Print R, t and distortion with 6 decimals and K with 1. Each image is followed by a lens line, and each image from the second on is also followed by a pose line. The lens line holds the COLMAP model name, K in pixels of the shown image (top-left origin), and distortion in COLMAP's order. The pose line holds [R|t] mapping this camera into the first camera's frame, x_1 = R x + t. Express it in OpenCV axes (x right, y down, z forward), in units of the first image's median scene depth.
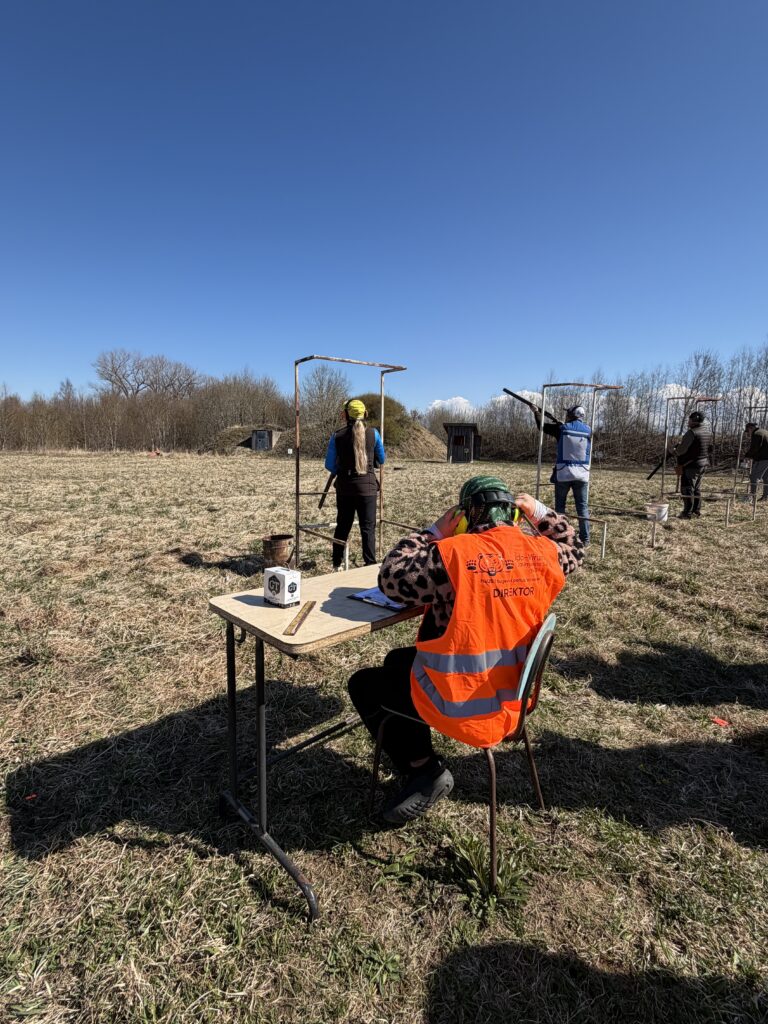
lens RADIAL K [[487.3, 0, 380.7], [0, 487.3, 510.5], [0, 0, 1]] dist [-0.001223, -0.000059]
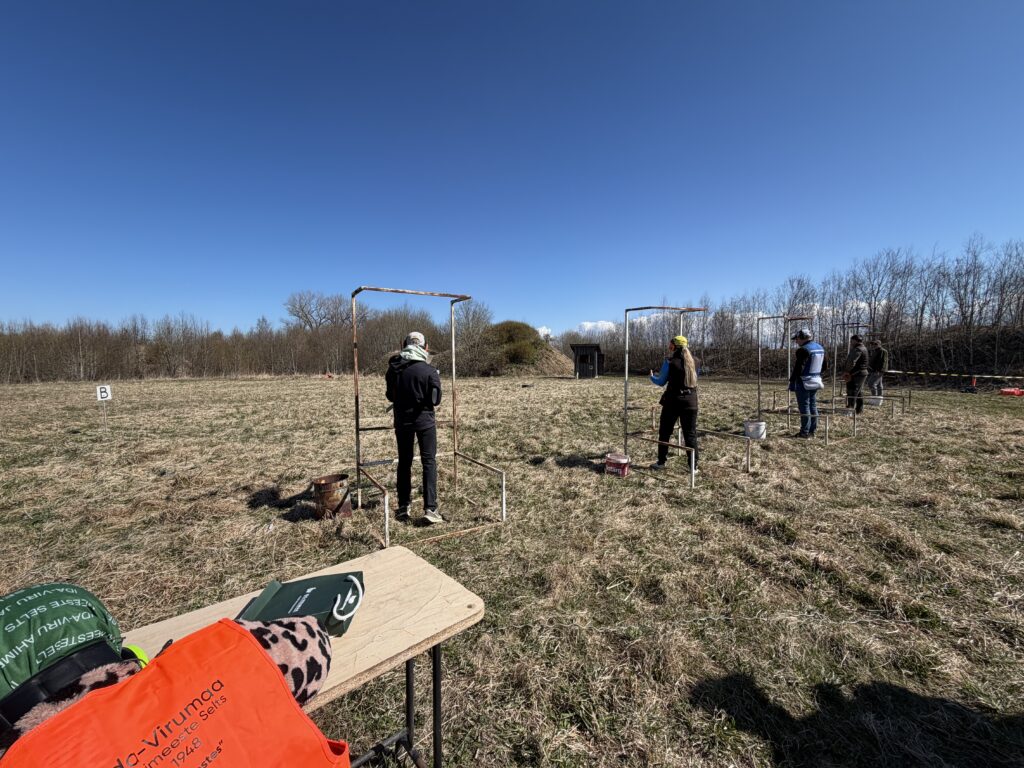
lens RADIAL K [[414.2, 0, 509.0], [0, 414.2, 386.6], [0, 0, 1]] dist [-0.002276, 0.000260]
pose [[0.998926, -0.023613, -0.039876, 0.041105], [0.020475, 0.996794, -0.077341, -0.012965], [0.041574, 0.076442, 0.996207, 0.051616]]
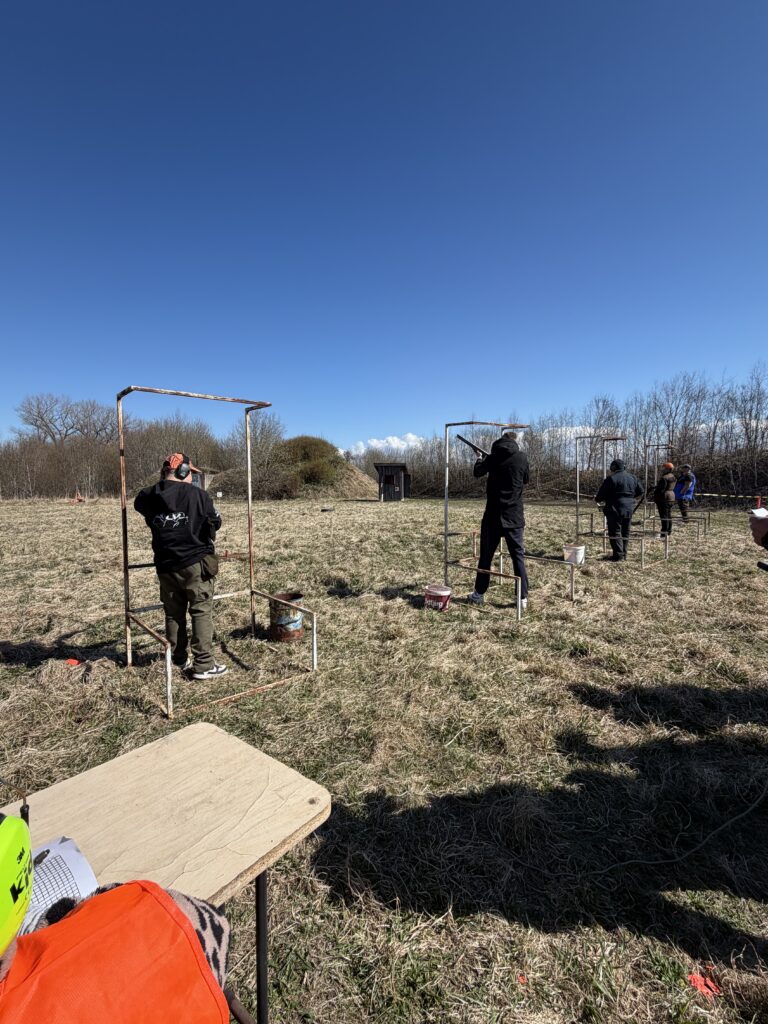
lens RADIAL K [[464.4, 0, 384.0], [0, 464.4, 512.0], [0, 0, 1]] dist [-0.000337, 0.000076]
pose [[0.990842, -0.031398, 0.131327, 0.034441], [0.040783, 0.996756, -0.069390, -0.013834], [-0.128723, 0.074110, 0.988908, 0.059666]]
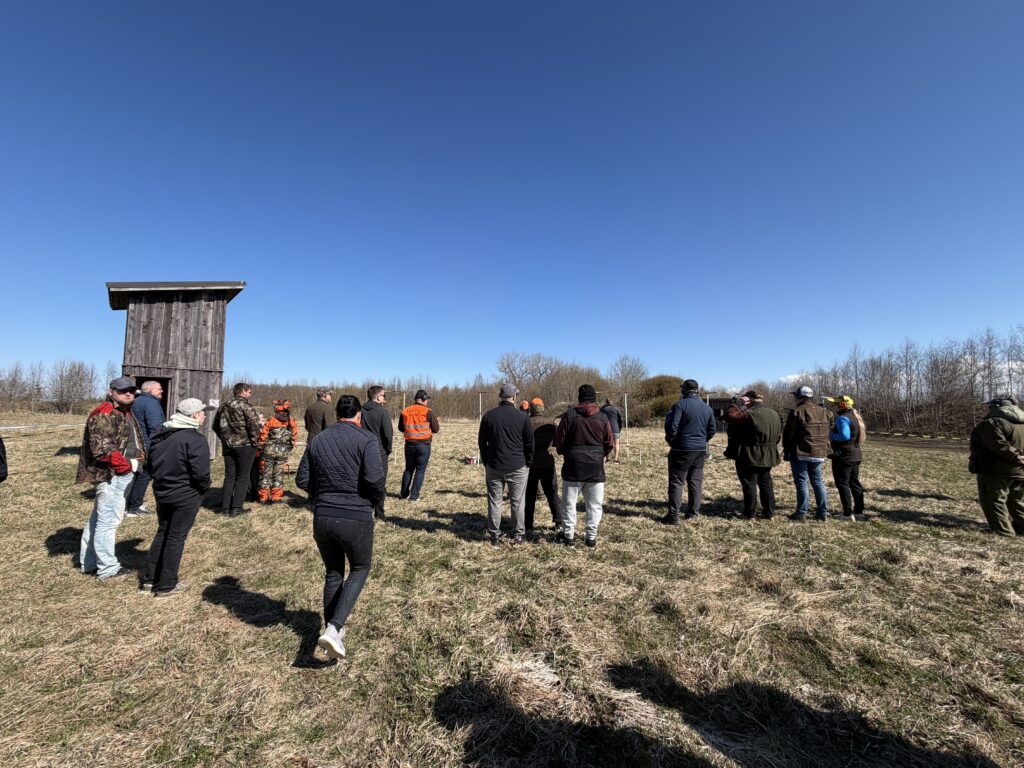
lens RADIAL K [[406.6, 0, 506.2], [0, 406.6, 384.4], [0, 0, 1]] dist [-0.001402, -0.000090]
pose [[0.861695, -0.037613, -0.506031, 0.430515], [-0.068749, 0.979400, -0.189867, 0.014809], [0.502748, 0.198396, 0.841358, -0.160442]]
